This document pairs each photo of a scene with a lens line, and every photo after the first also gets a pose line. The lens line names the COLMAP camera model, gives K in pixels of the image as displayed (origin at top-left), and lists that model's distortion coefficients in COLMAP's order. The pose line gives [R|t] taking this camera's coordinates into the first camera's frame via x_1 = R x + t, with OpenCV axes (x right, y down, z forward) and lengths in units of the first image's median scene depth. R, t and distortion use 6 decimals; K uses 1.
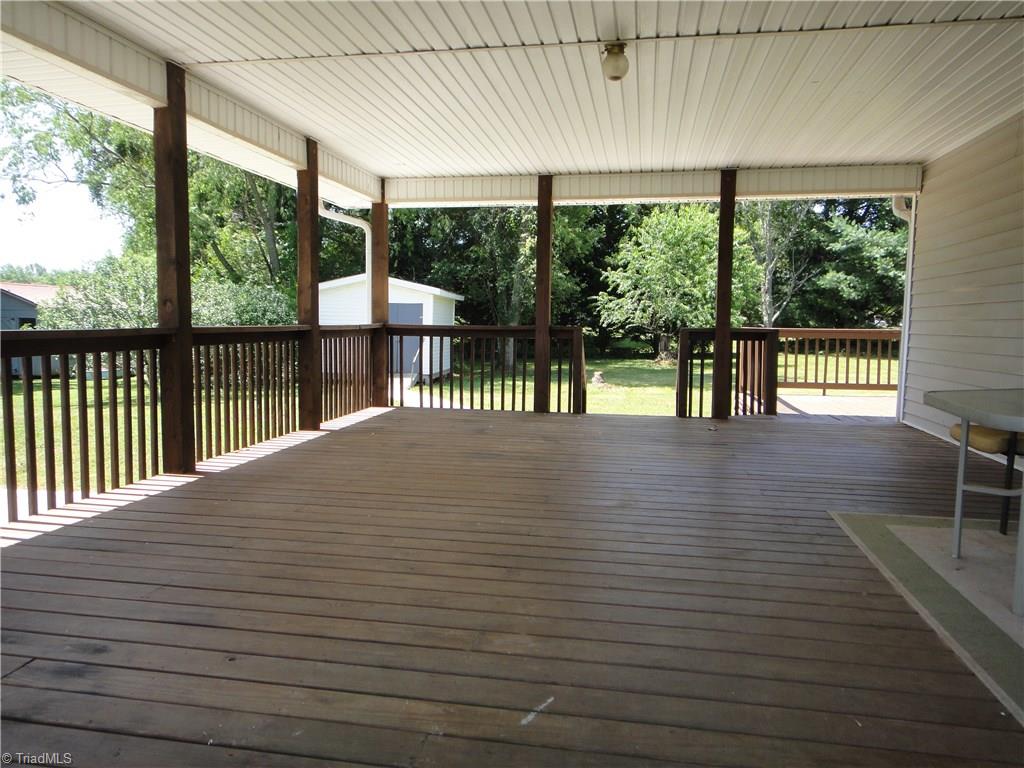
lens RADIAL K [[732.2, 0, 511.1], [0, 732.2, 376.9], [0, 0, 1]] dist [0.004144, -0.002000]
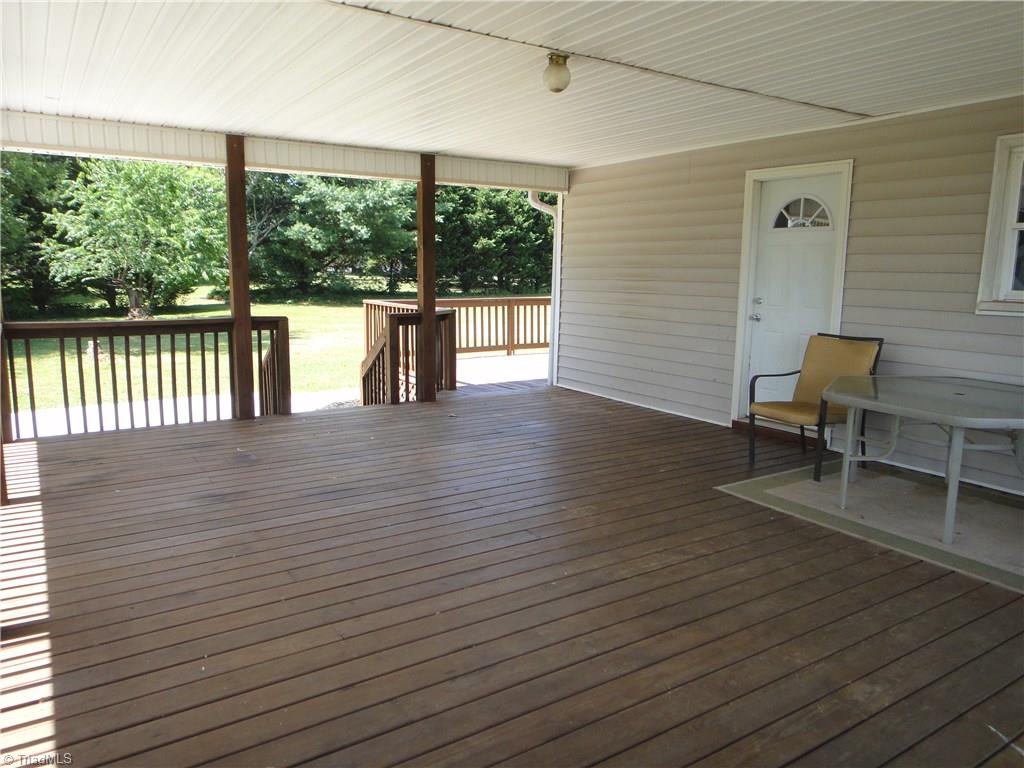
lens RADIAL K [[732.2, 0, 511.1], [0, 732.2, 376.9], [0, 0, 1]] dist [0.004144, -0.002000]
pose [[0.725214, -0.104835, 0.680496, -0.075231], [0.050750, 0.993791, 0.099016, -0.016766], [-0.686651, -0.037273, 0.726031, 0.041434]]
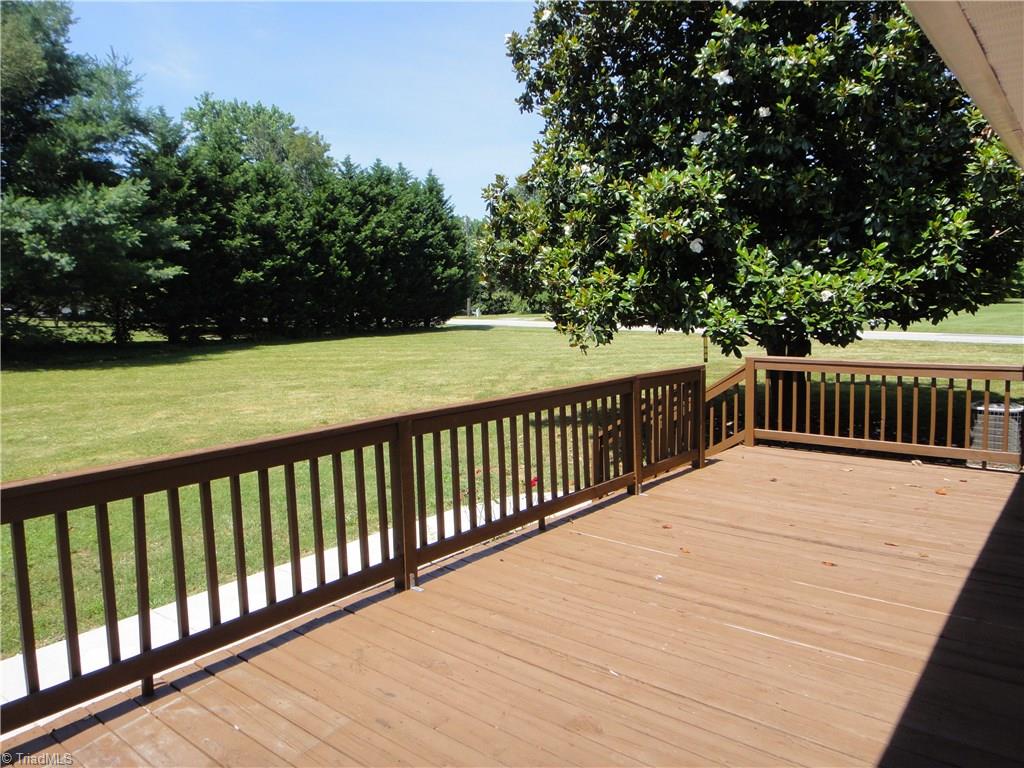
lens RADIAL K [[732.2, 0, 511.1], [0, 732.2, 376.9], [0, 0, 1]] dist [0.004144, -0.002000]
pose [[0.477941, -0.108225, 0.871699, 0.083539], [0.088233, 0.993277, 0.074943, -0.033563], [-0.873949, 0.041094, 0.484277, 0.235118]]
